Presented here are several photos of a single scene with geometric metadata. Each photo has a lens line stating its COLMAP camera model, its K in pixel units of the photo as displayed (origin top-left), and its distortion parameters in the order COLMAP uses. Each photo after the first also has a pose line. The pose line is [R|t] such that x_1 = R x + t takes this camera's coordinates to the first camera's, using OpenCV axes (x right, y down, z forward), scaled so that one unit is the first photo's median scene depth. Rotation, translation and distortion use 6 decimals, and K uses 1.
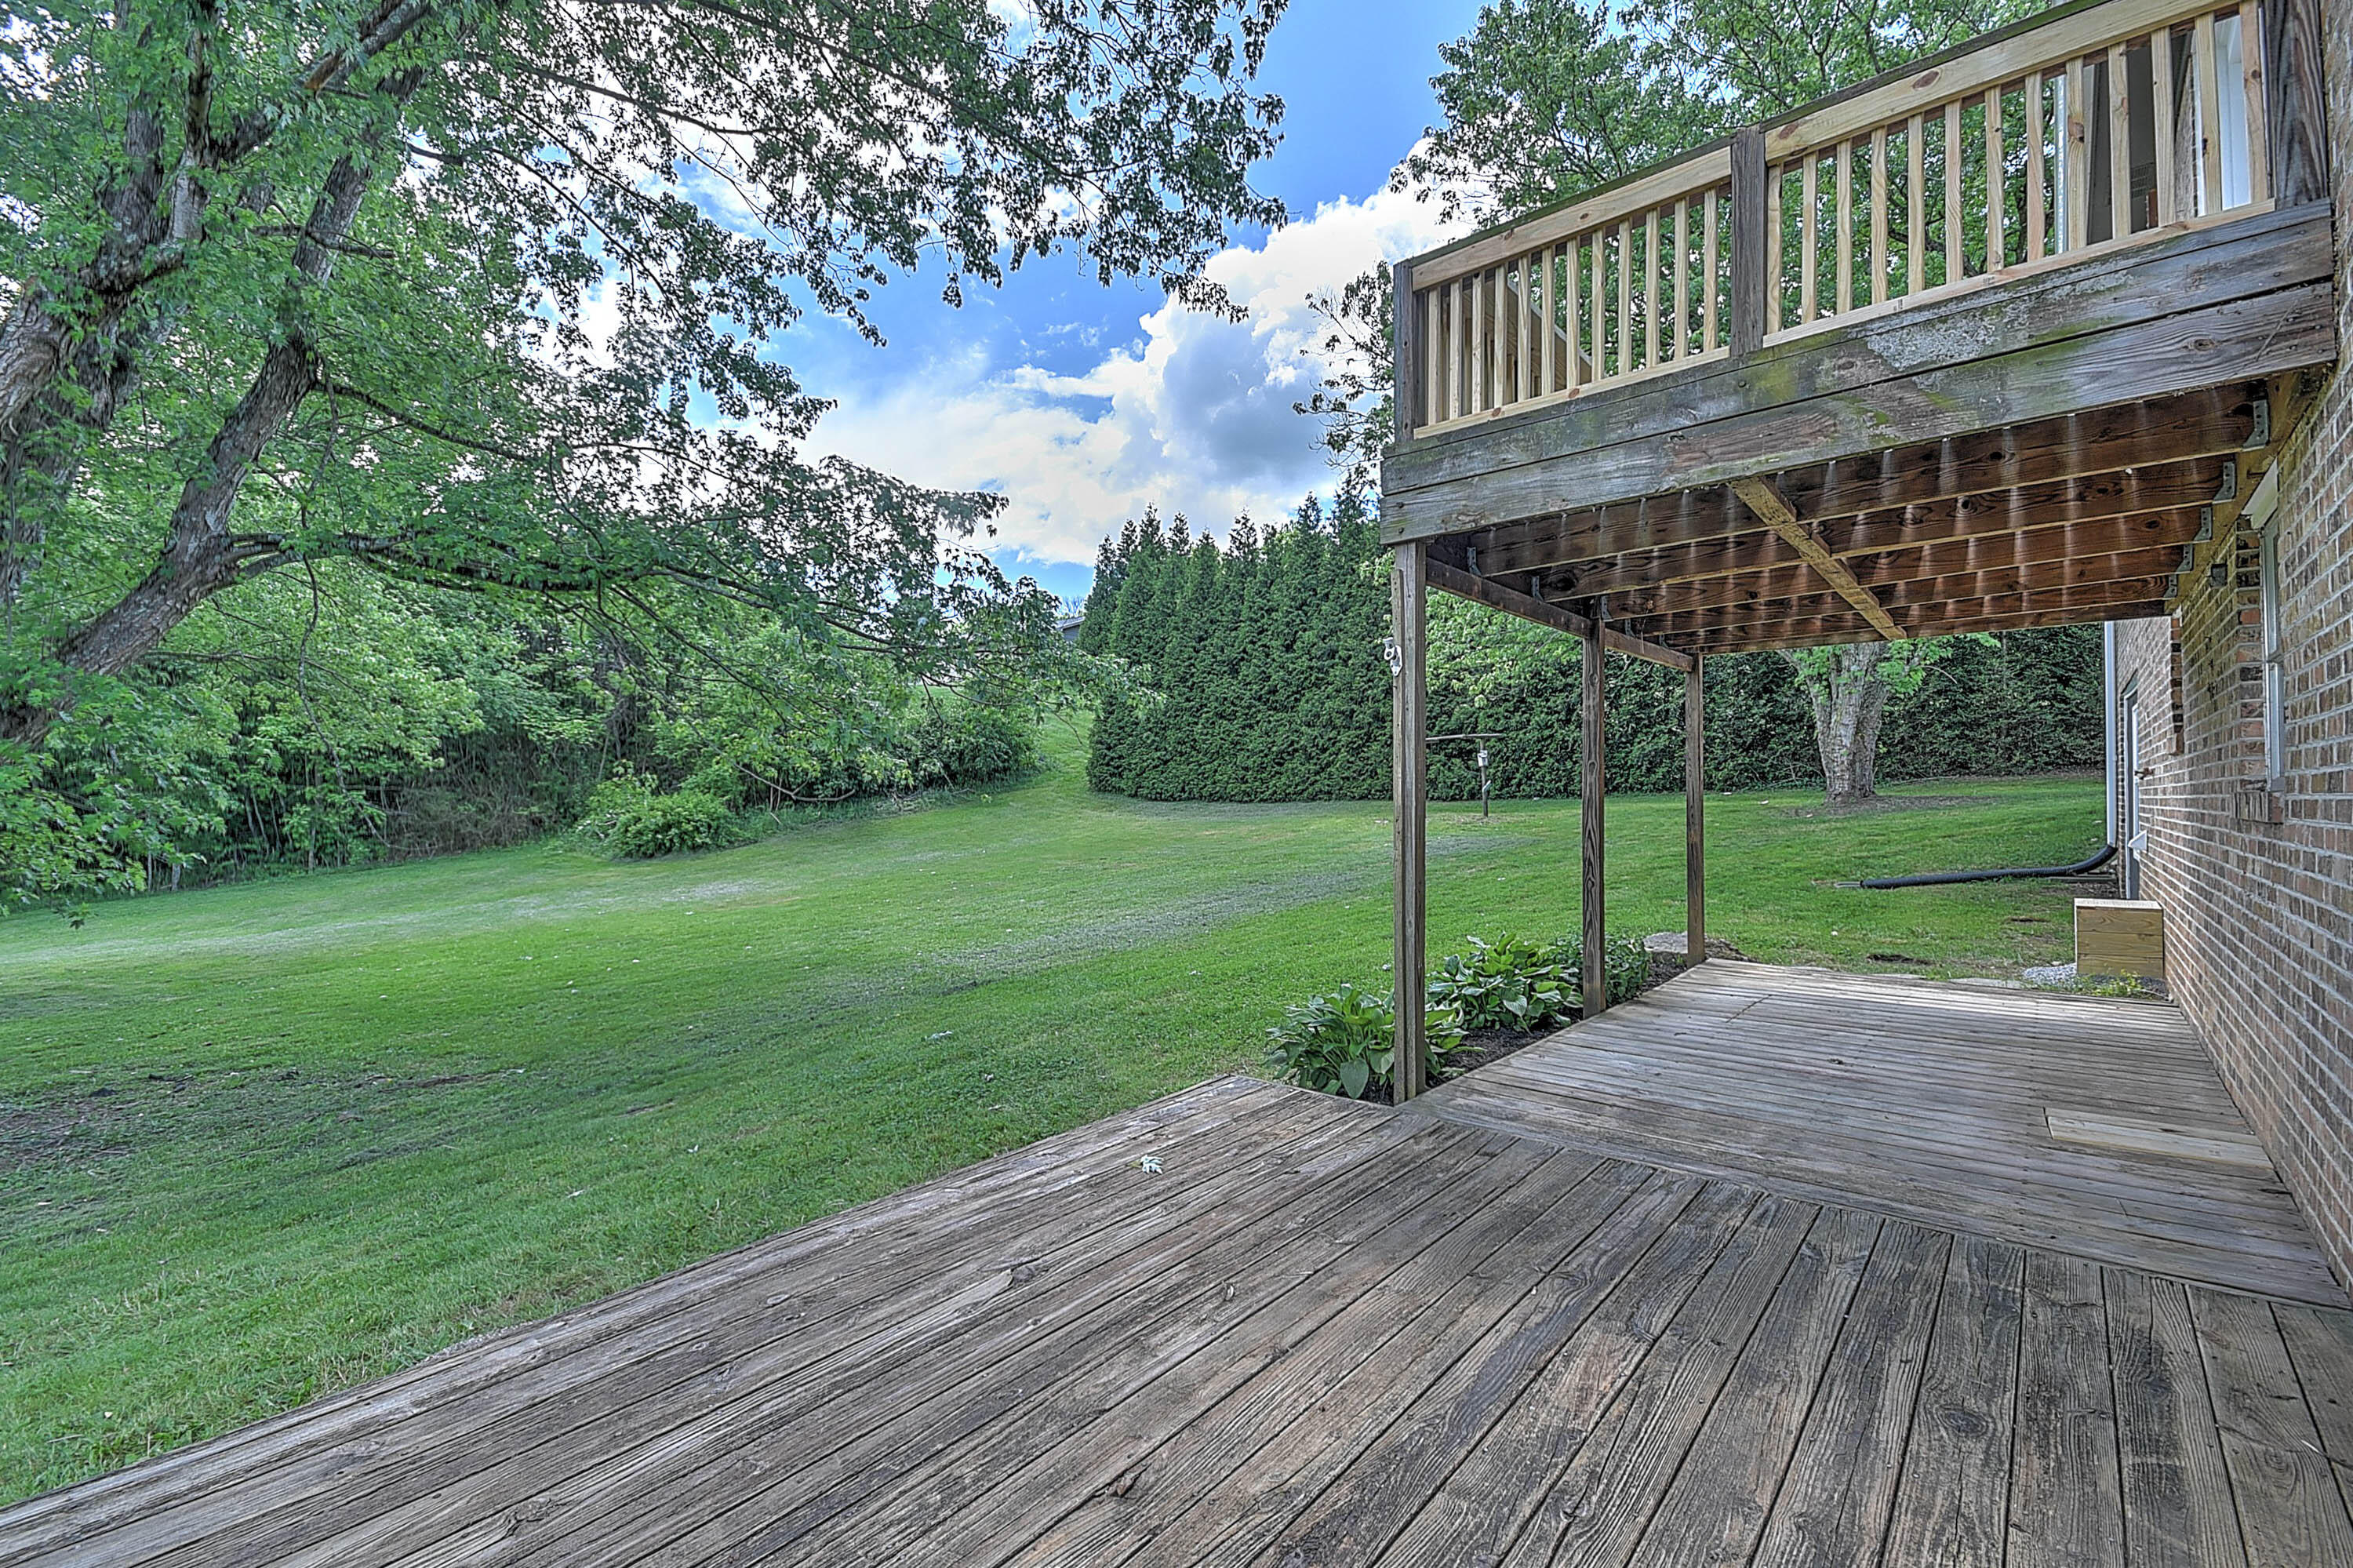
lens RADIAL K [[1023.6, 0, 1176.7], [0, 1023.6, 792.5], [0, 0, 1]] dist [0.015574, -0.009814]
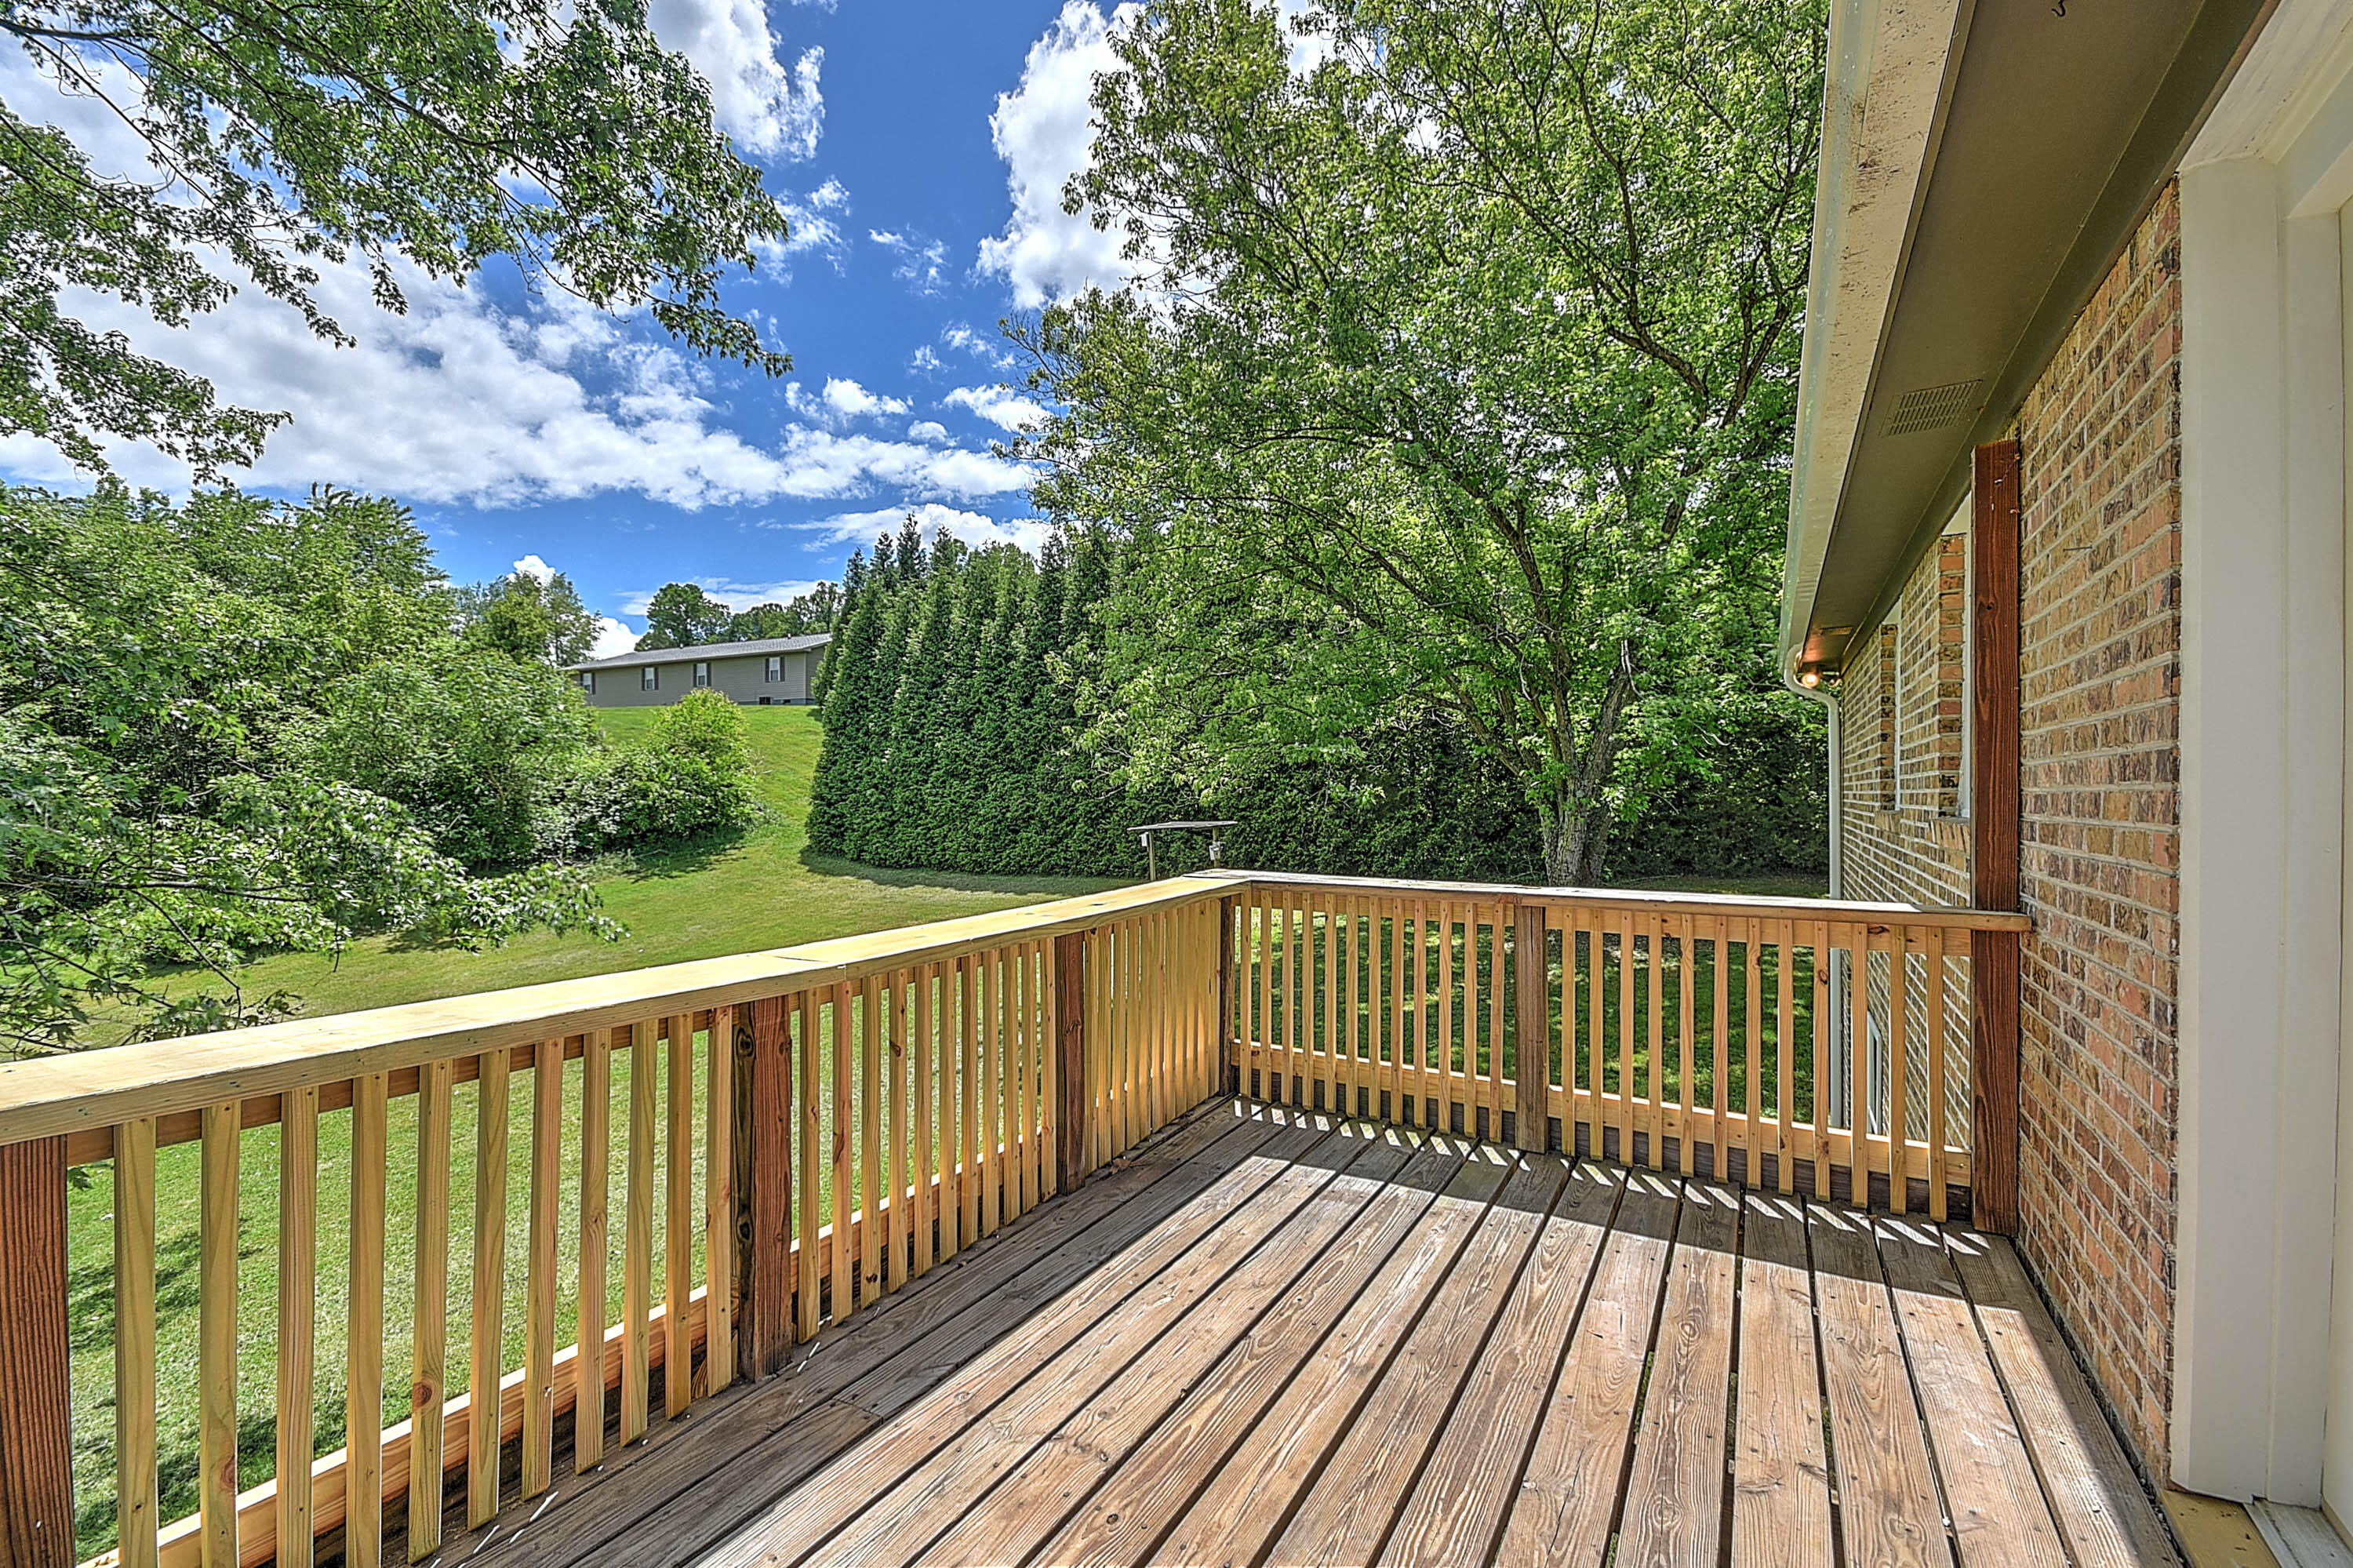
lens RADIAL K [[1023.6, 0, 1173.9], [0, 1023.6, 793.3], [0, 0, 1]] dist [0.015574, -0.009814]
pose [[0.983664, 0.006782, 0.179889, 0.077157], [-0.007139, 0.999974, 0.001337, -0.064431], [-0.179875, -0.002599, 0.983686, 0.093137]]
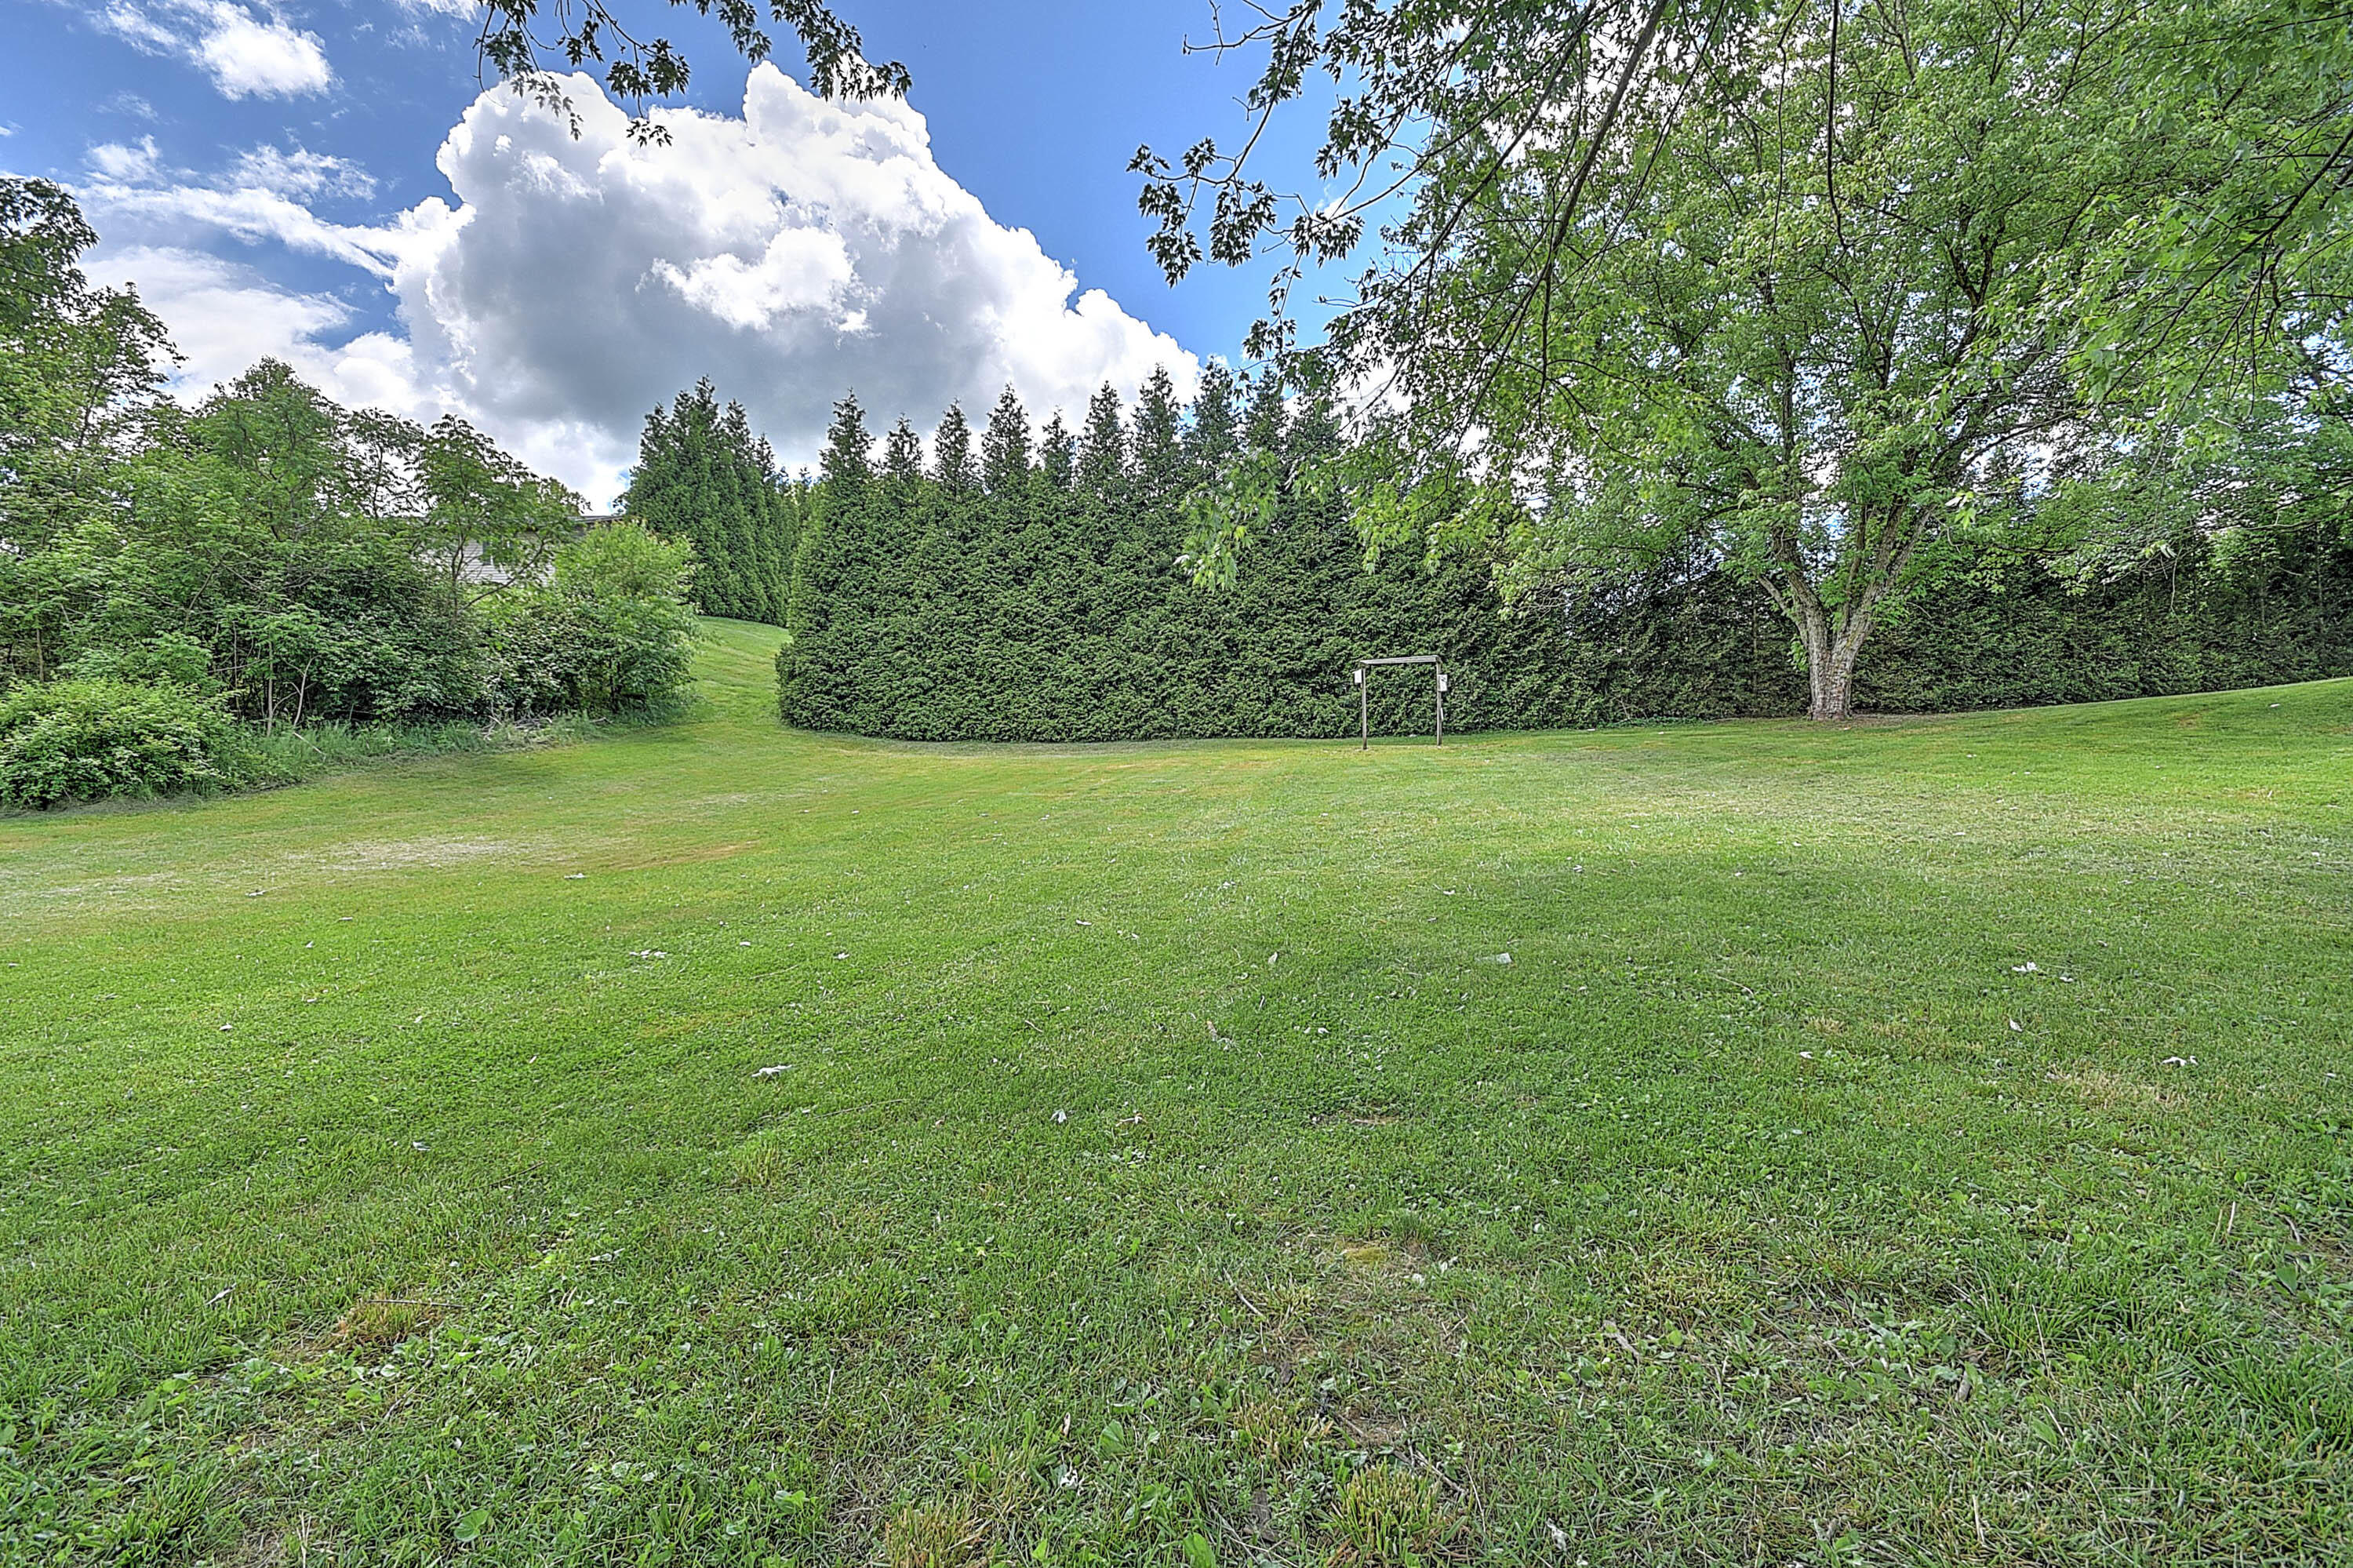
lens RADIAL K [[1023.6, 0, 1168.1], [0, 1023.6, 797.6], [0, 0, 1]] dist [0.015574, -0.009814]
pose [[0.813134, -0.000891, 0.582075, -0.342460], [-0.002197, 0.999987, 0.004599, 0.051556], [-0.582072, -0.005018, 0.813122, 0.292999]]
